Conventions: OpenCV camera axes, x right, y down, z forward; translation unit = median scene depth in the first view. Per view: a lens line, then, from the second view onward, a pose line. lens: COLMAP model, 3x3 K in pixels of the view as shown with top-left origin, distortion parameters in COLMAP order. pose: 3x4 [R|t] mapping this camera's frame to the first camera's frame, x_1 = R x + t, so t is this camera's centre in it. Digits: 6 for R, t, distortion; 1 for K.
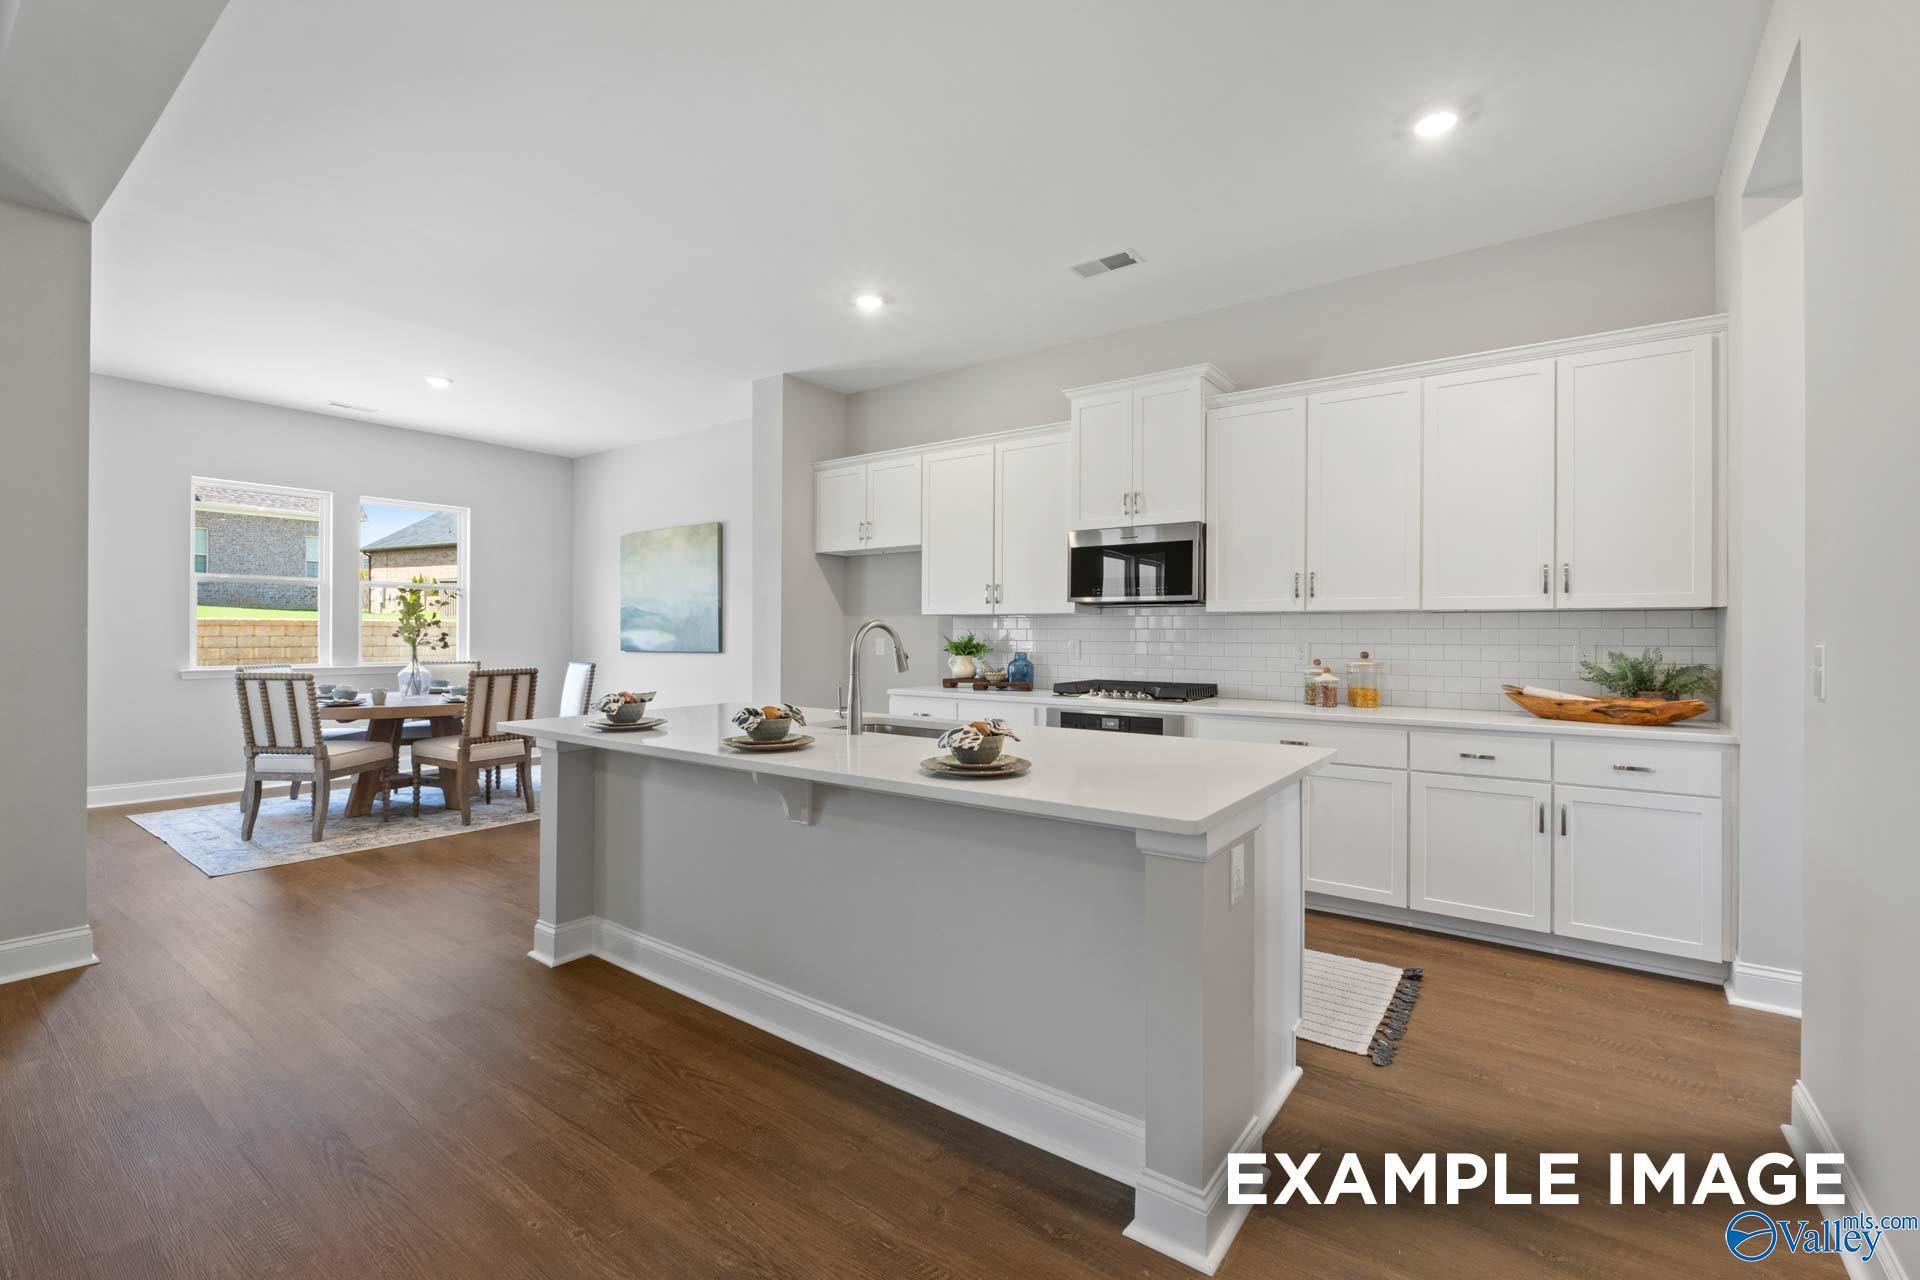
lens RADIAL K [[836.0, 0, 972.8], [0, 836.0, 639.4], [0, 0, 1]] dist [0.001066, -0.000145]
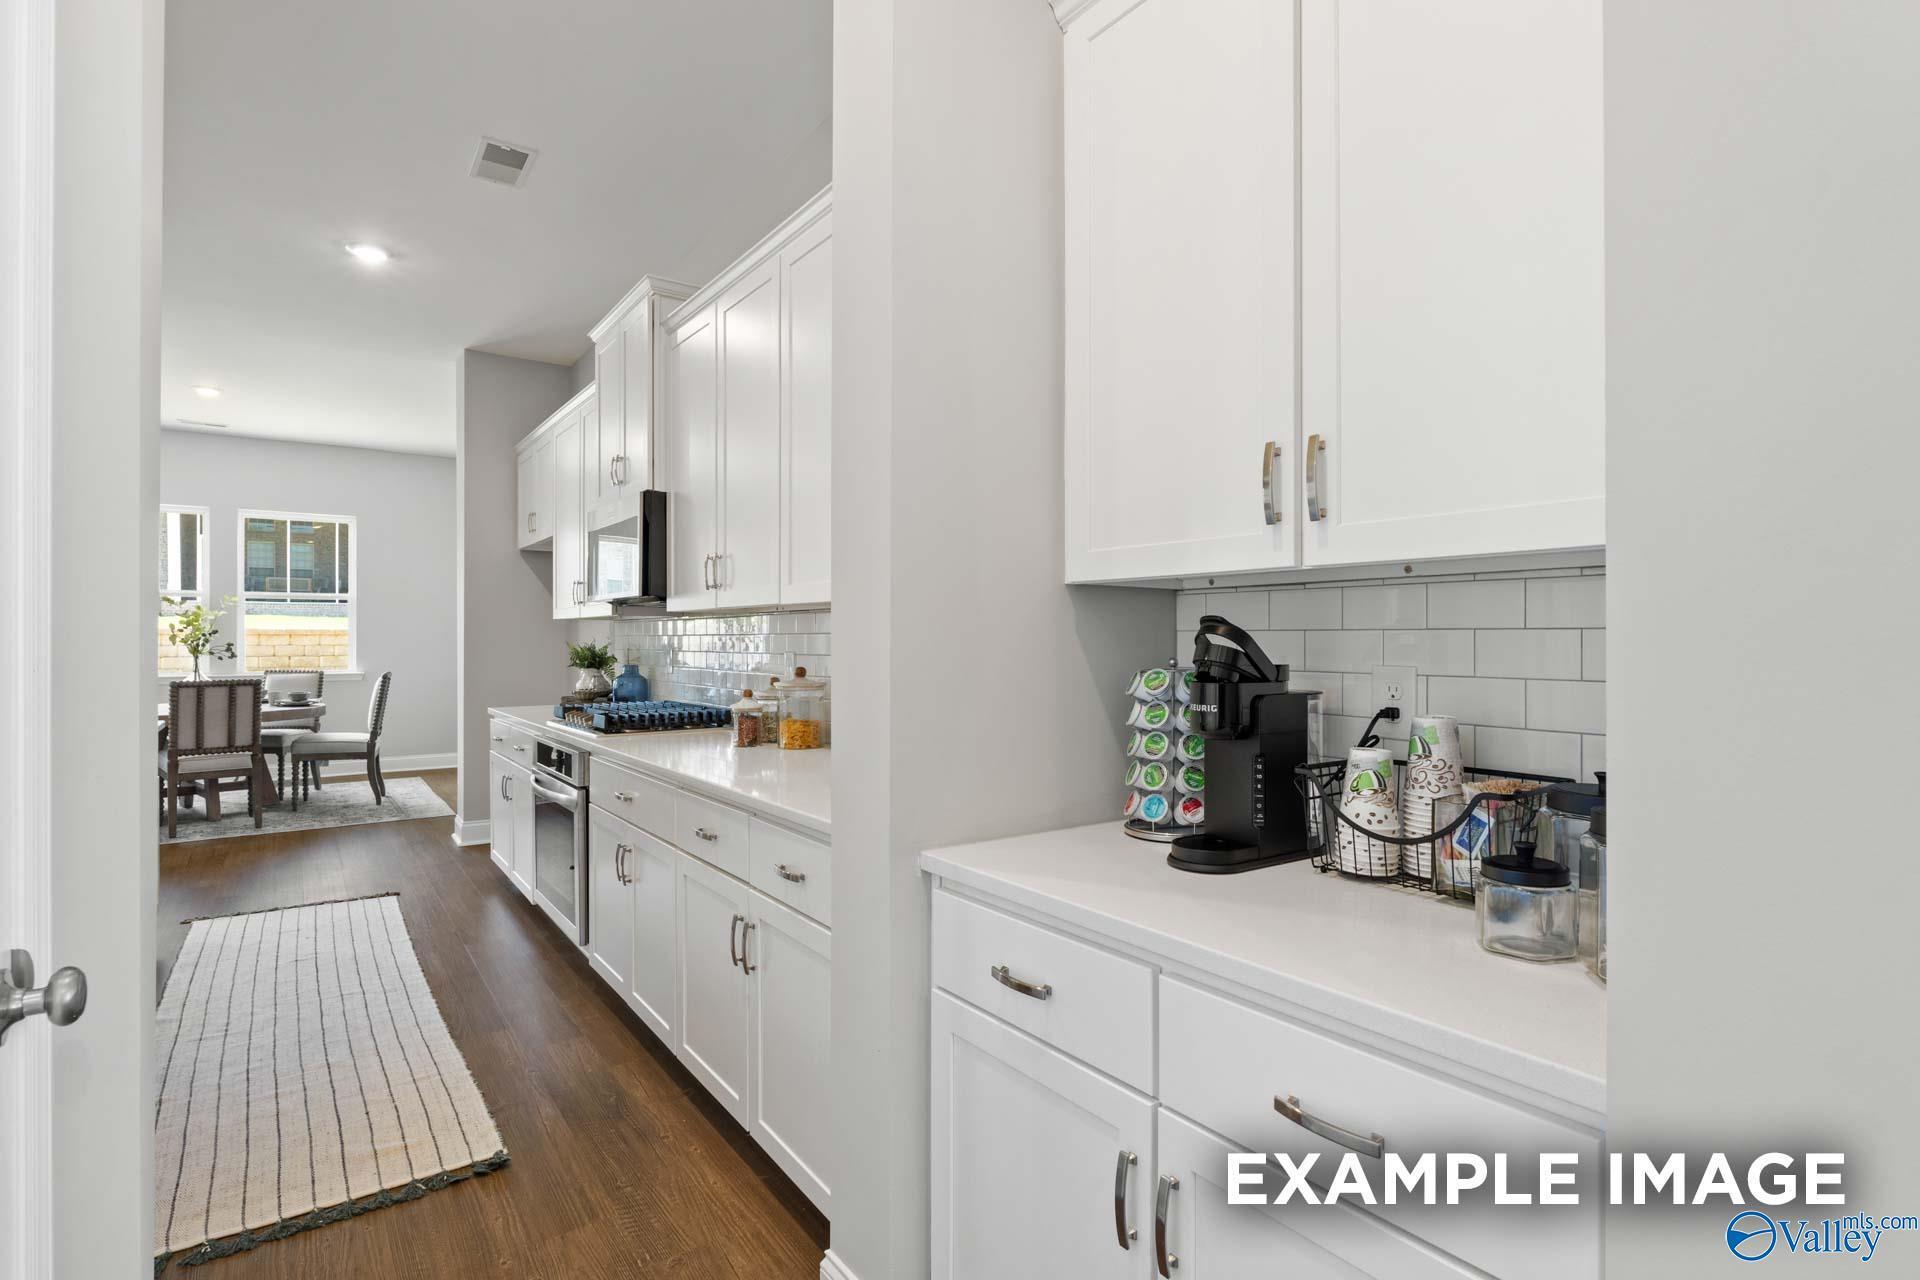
lens RADIAL K [[921.0, 0, 964.2], [0, 921.0, 633.1], [0, 0, 1]] dist [0.001455, 0.000515]
pose [[0.952617, -0.008124, -0.304064, 0.748641], [0.005094, 0.999929, -0.010754, -0.004280], [0.304130, 0.008696, 0.952591, 0.283926]]
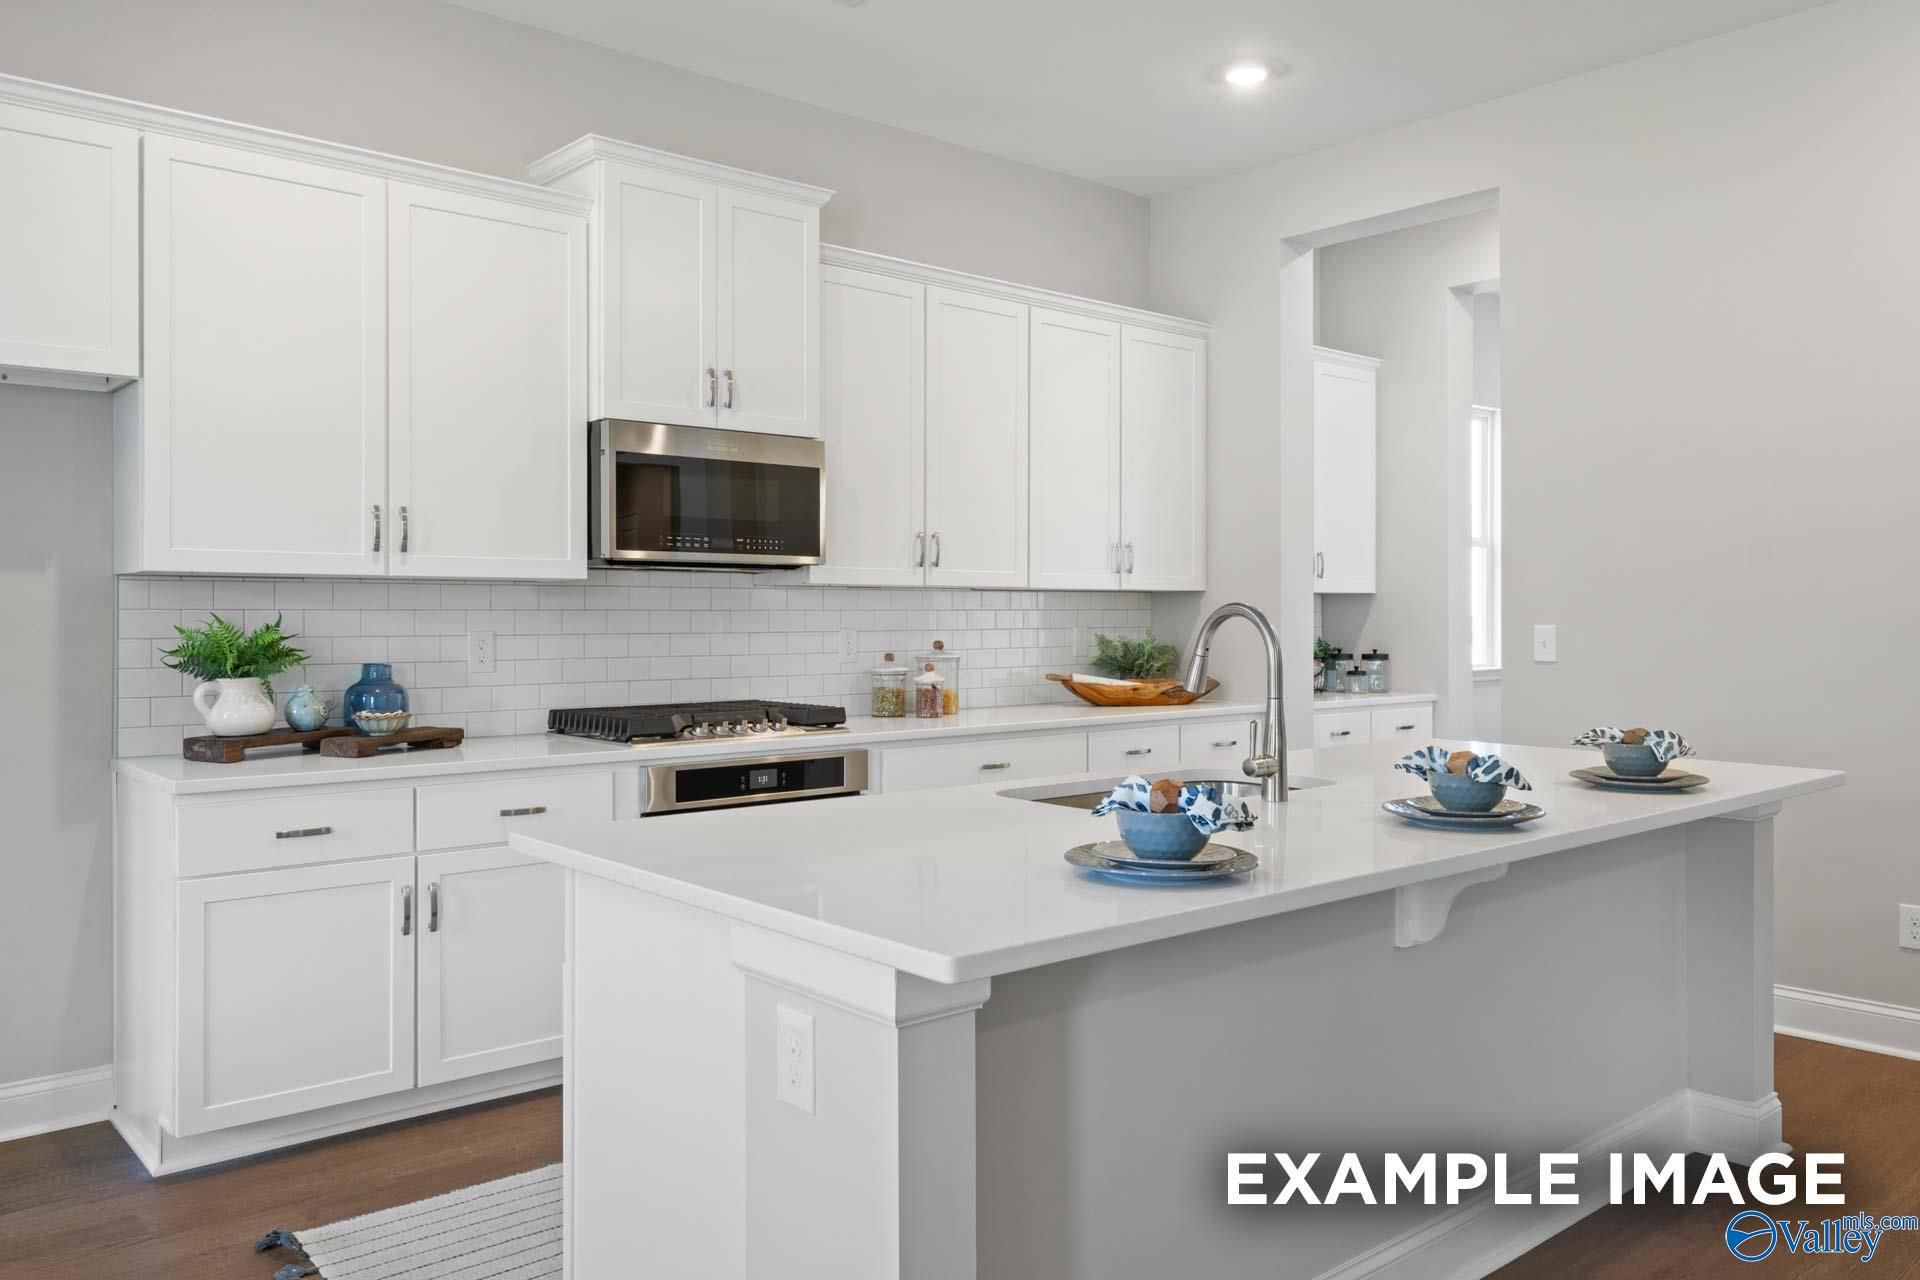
lens RADIAL K [[1667.8, 0, 1023.4], [0, 1667.8, 633.4], [0, 0, 1]] dist [0.055984, -0.009827]
pose [[0.148678, -0.013409, 0.988795, -0.889826], [0.010350, 0.999874, 0.012003, -0.008511], [-0.988831, 0.008449, 0.148798, 0.624426]]
